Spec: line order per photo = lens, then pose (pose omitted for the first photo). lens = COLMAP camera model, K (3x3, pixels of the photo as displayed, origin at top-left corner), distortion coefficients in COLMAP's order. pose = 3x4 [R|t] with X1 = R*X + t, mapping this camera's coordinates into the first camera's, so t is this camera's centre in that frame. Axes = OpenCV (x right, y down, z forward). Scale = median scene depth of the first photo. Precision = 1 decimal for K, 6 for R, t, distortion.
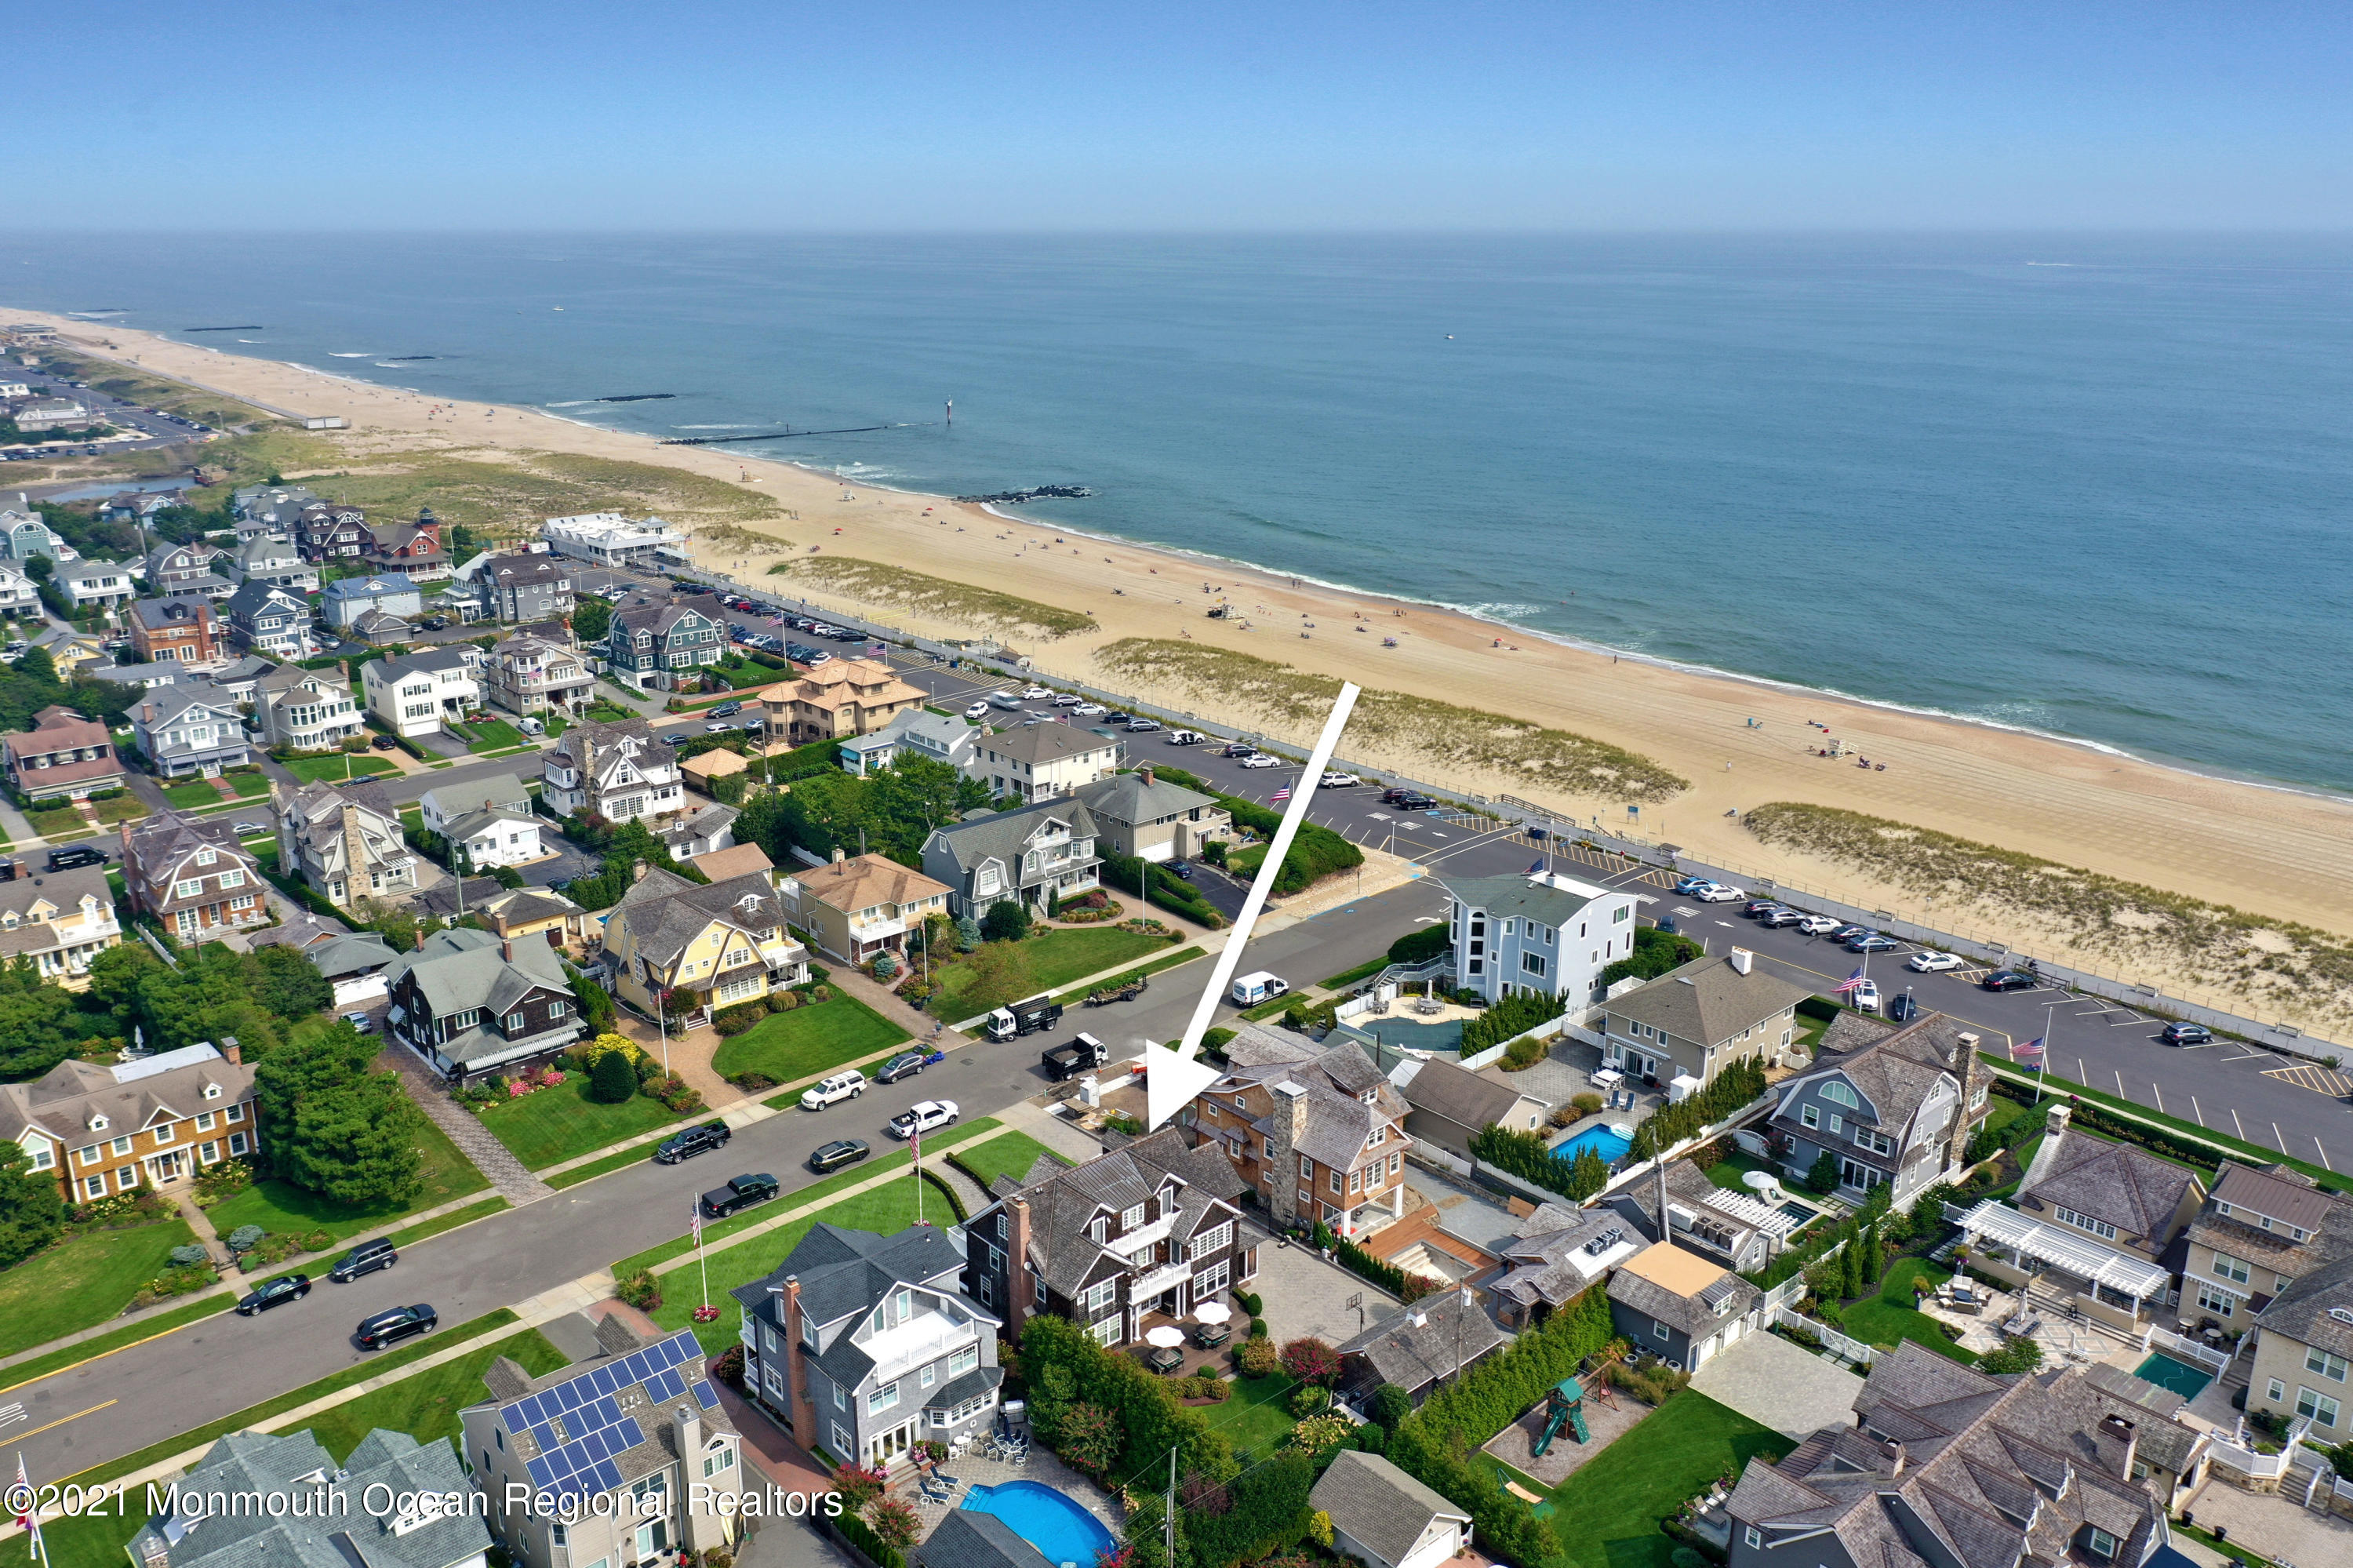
lens RADIAL K [[1853.9, 0, 1176.6], [0, 1853.9, 772.6], [0, 0, 1]] dist [0.004821, -0.020201]
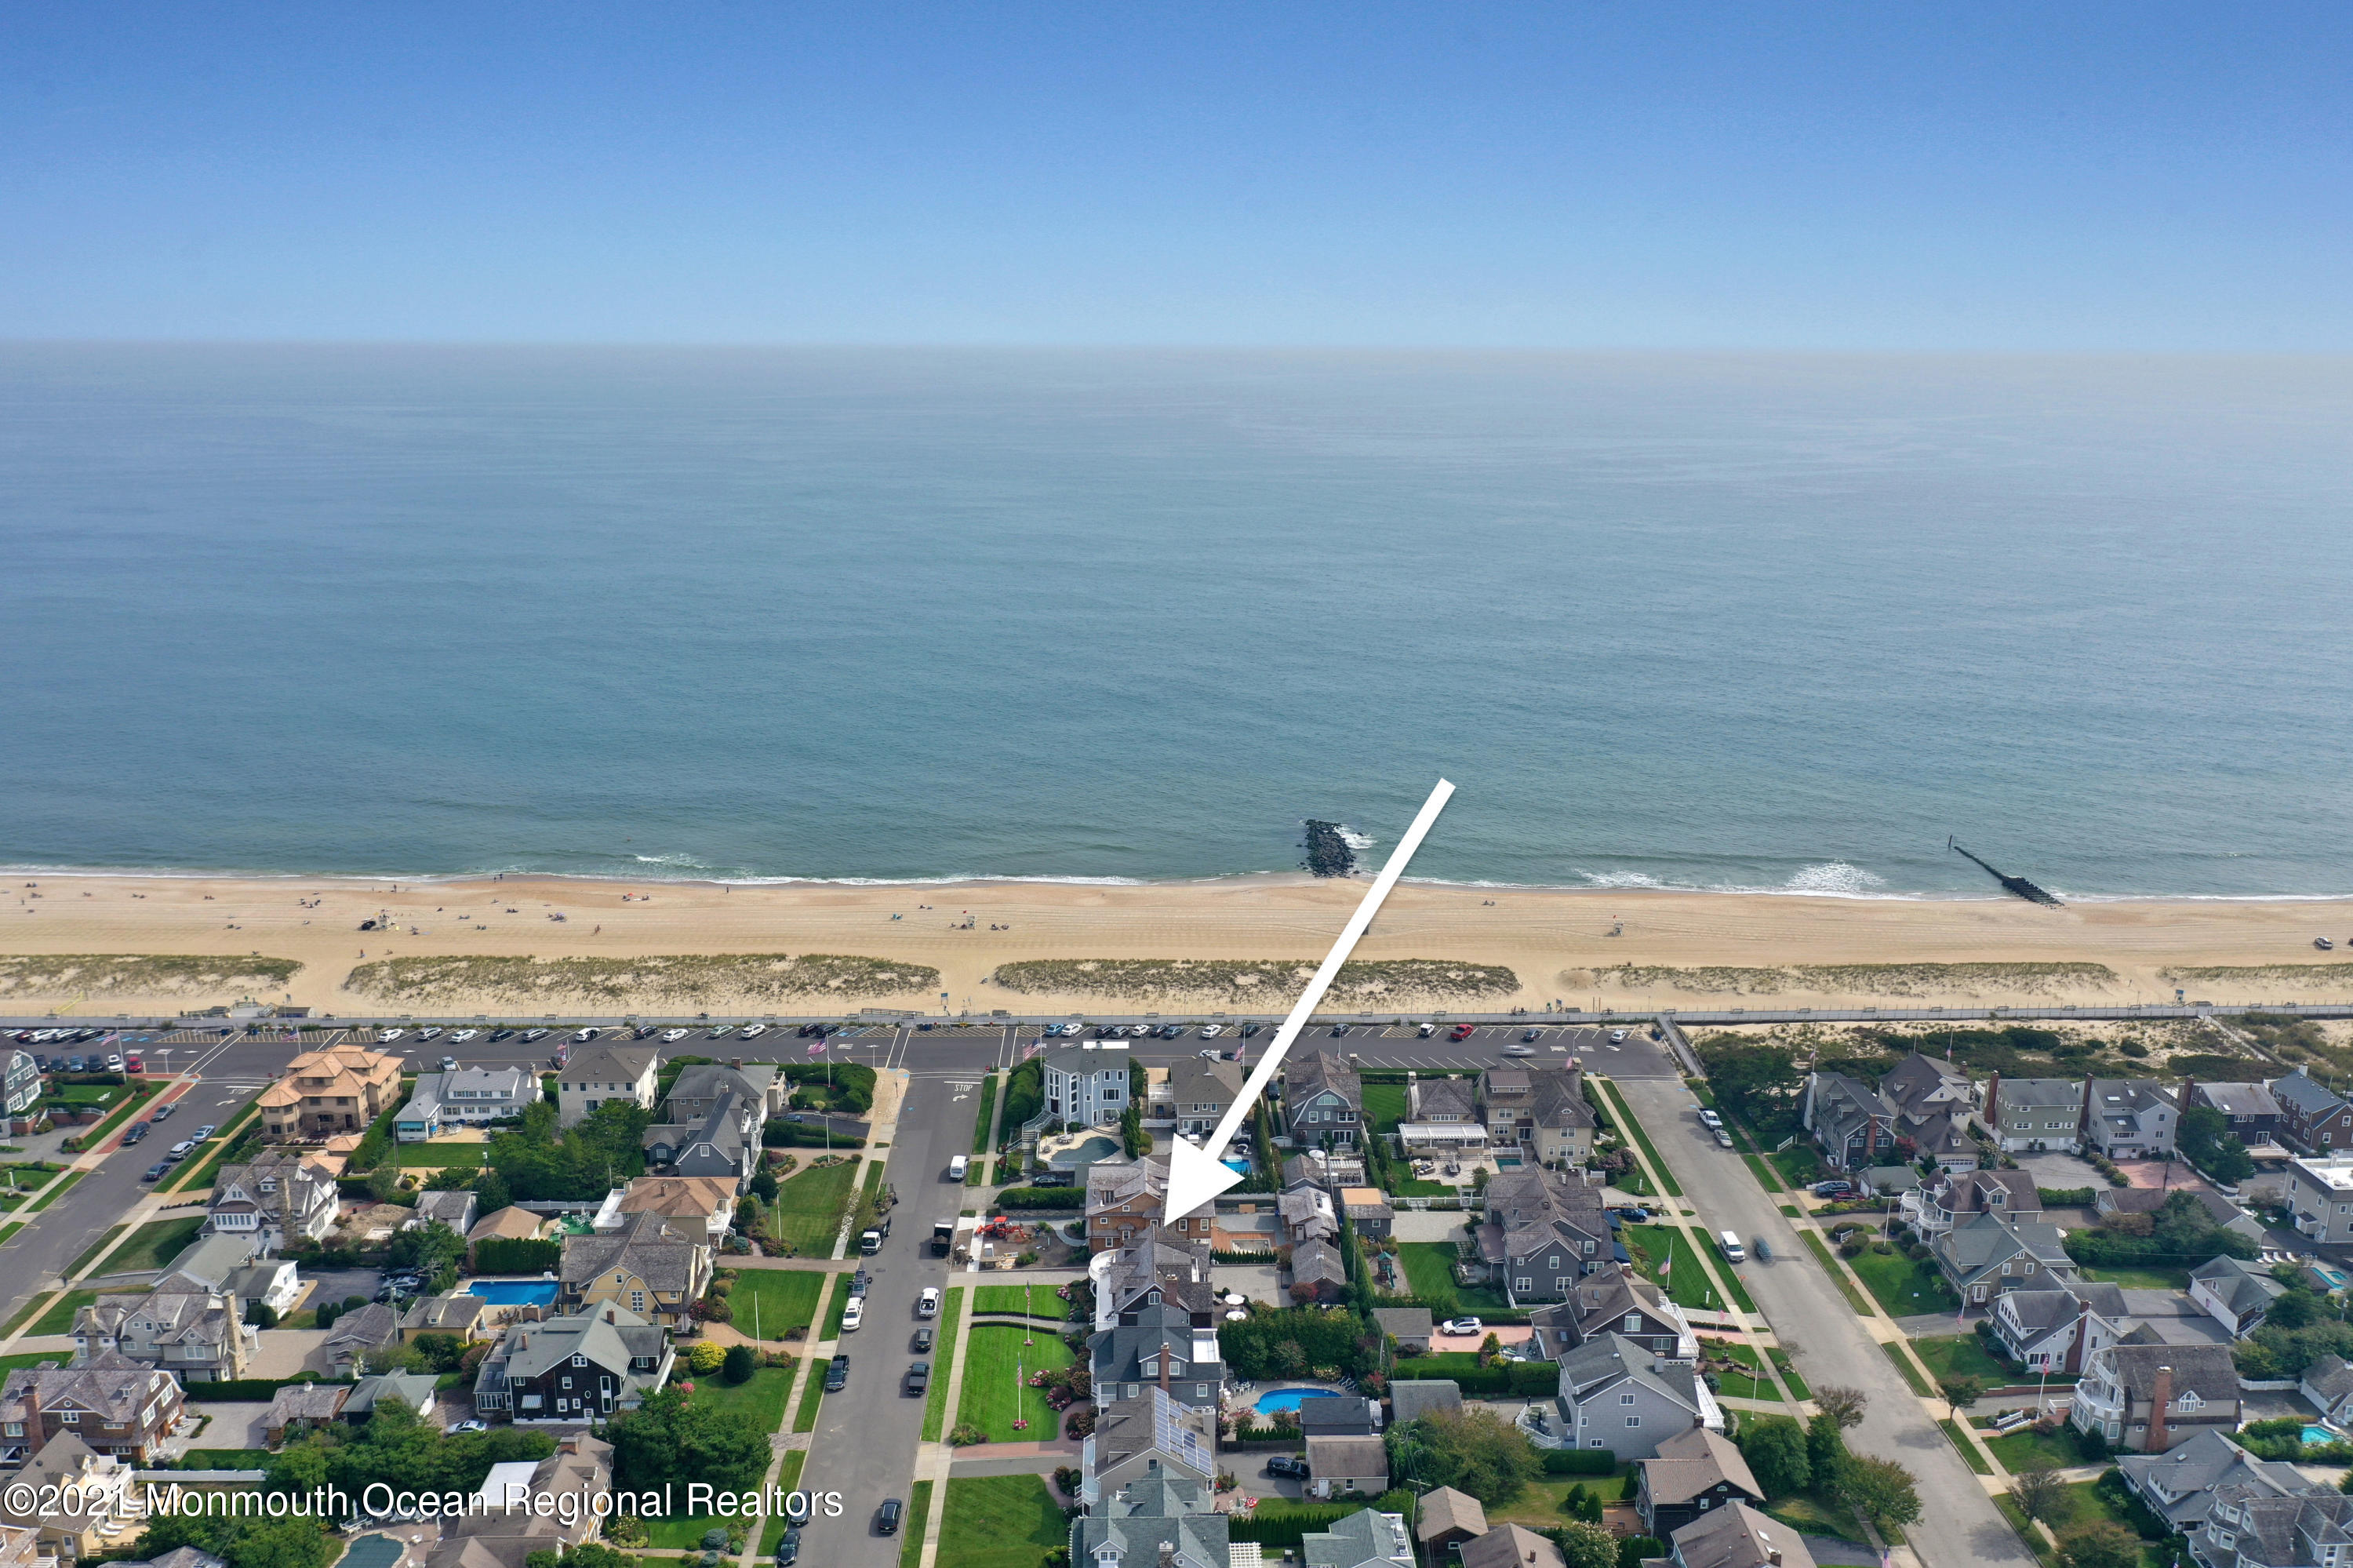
lens RADIAL K [[1853.9, 0, 1174.0], [0, 1853.9, 797.1], [0, 0, 1]] dist [0.004821, -0.020201]
pose [[0.646913, -0.183837, 0.740073, -0.909673], [0.213924, 0.975285, 0.055269, -0.227981], [-0.731943, 0.122565, 0.670252, -0.211493]]
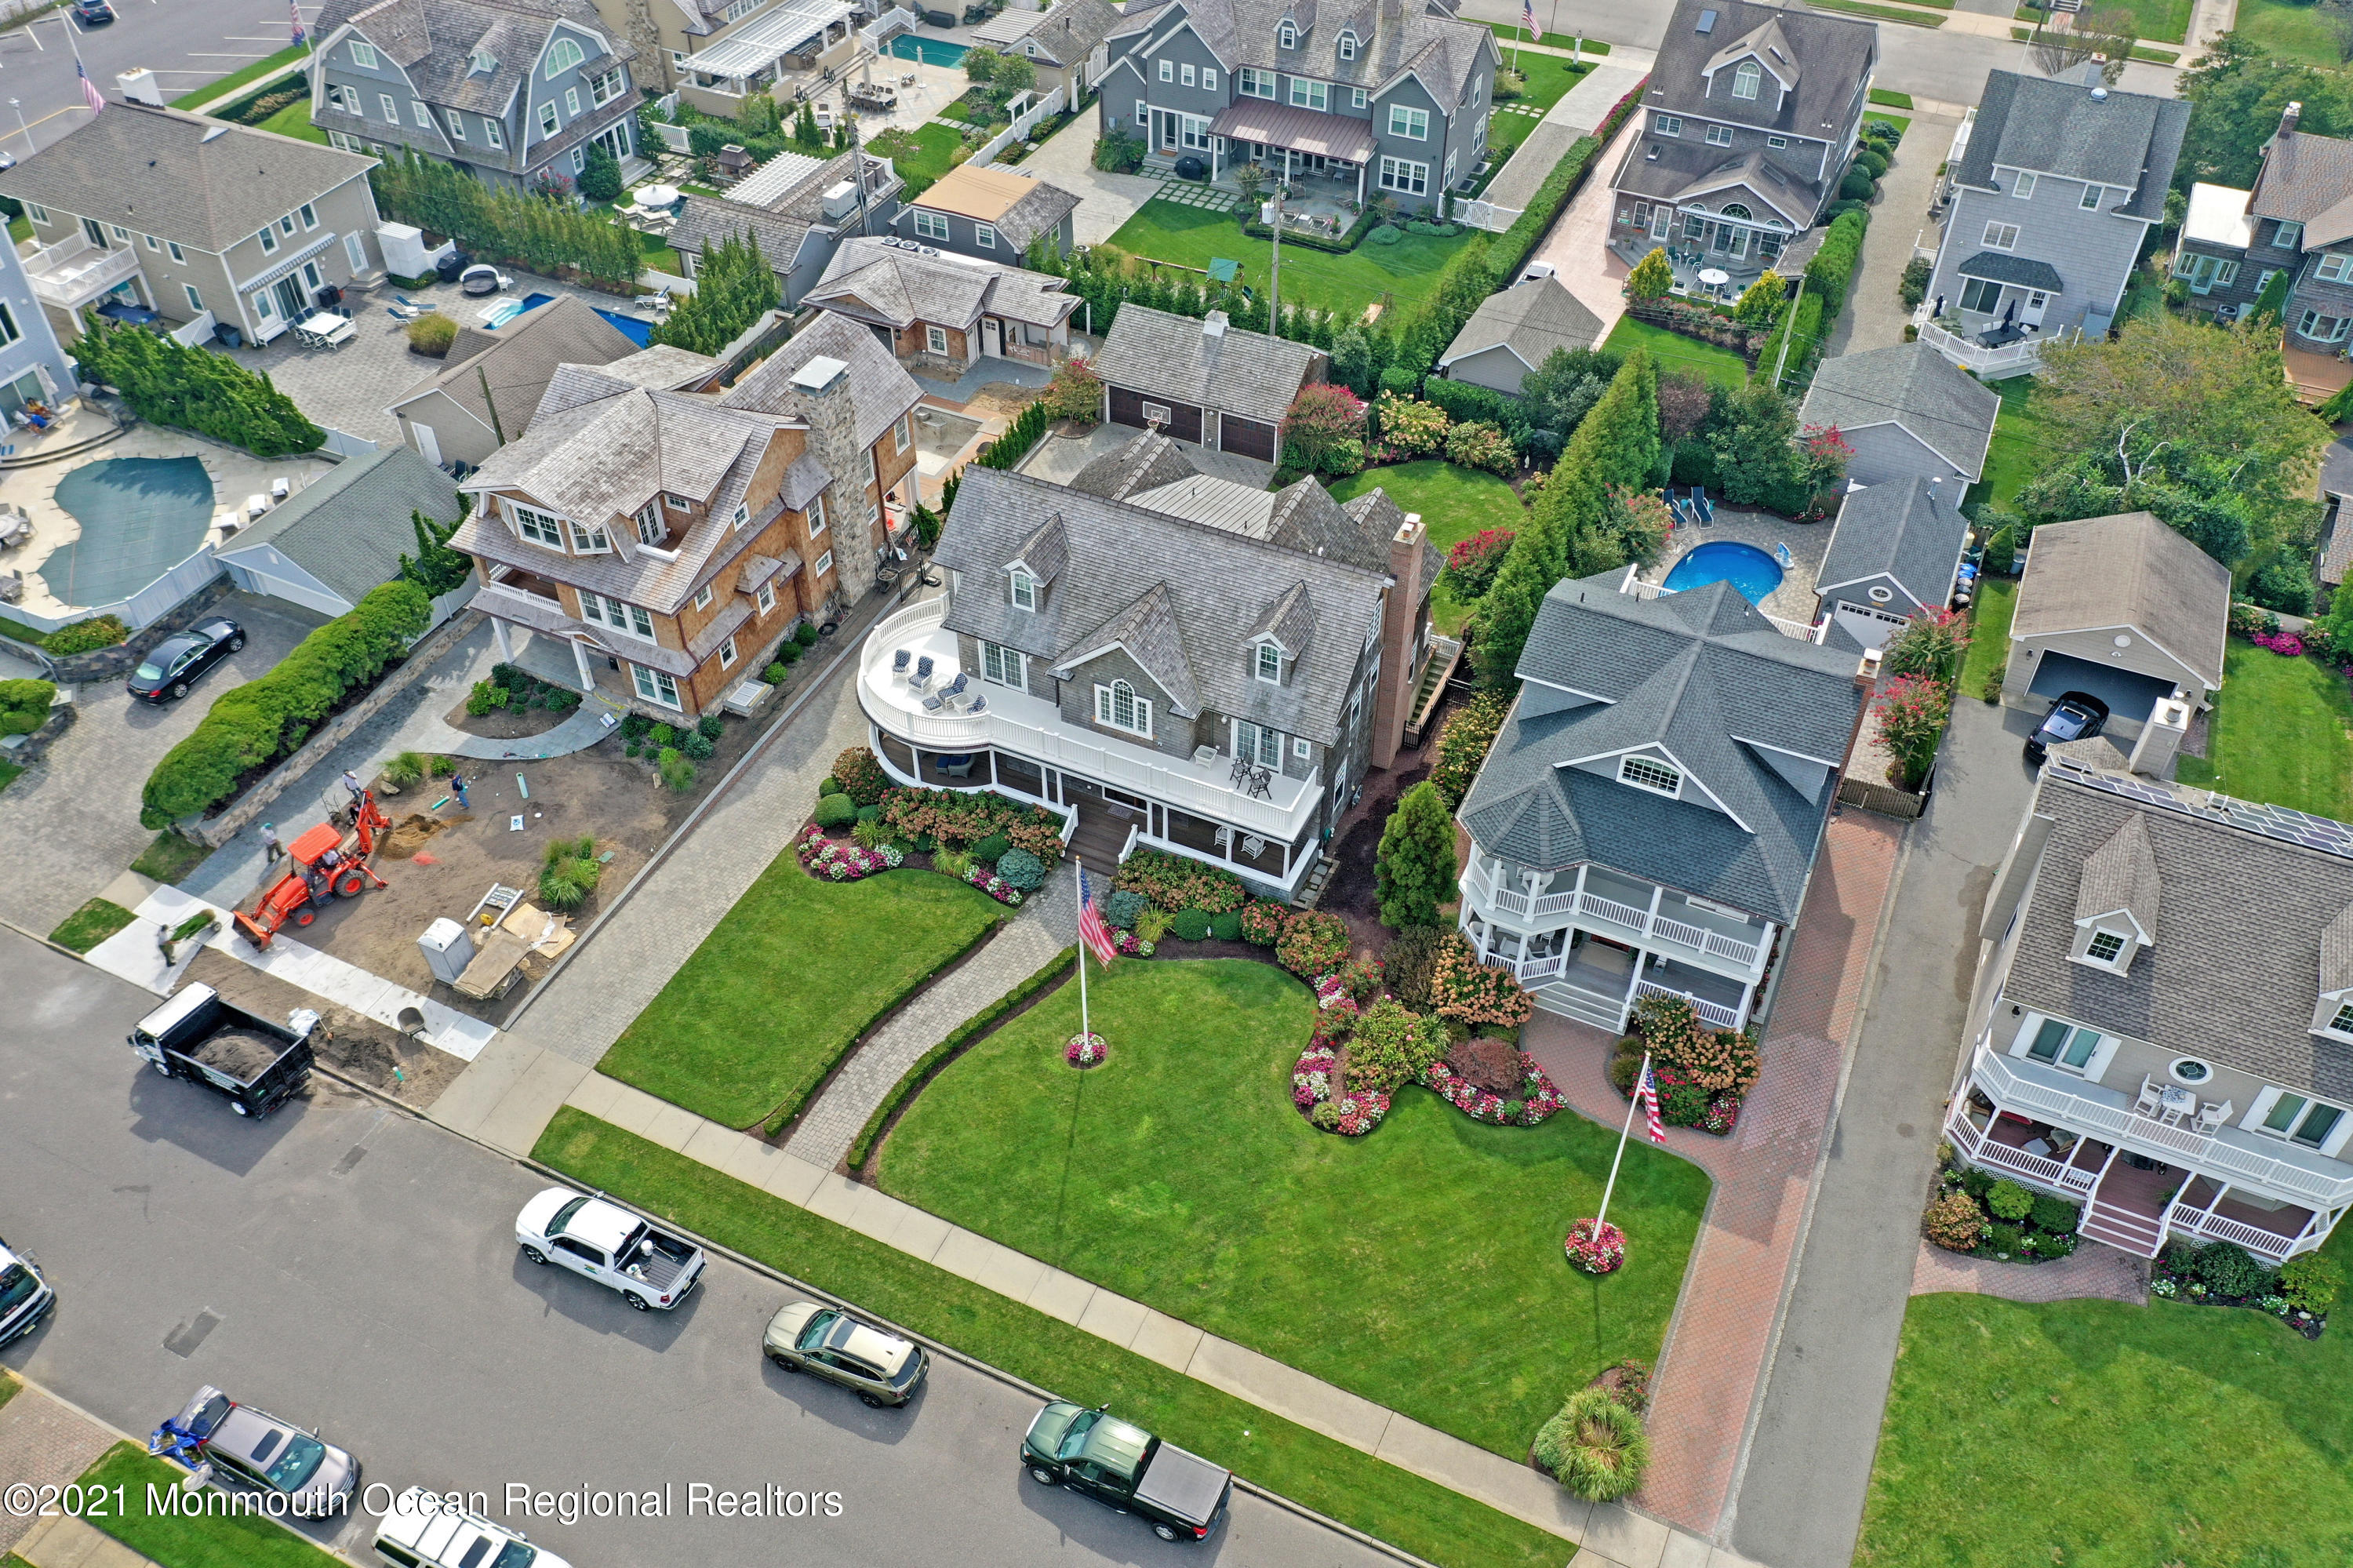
lens RADIAL K [[1853.9, 0, 1160.2], [0, 1853.9, 779.6], [0, 0, 1]] dist [0.004821, -0.020201]
pose [[-0.389021, -0.627588, 0.674386, -0.309502], [0.265007, 0.624869, 0.734377, -0.093857], [-0.882289, 0.464405, -0.076772, 0.747937]]
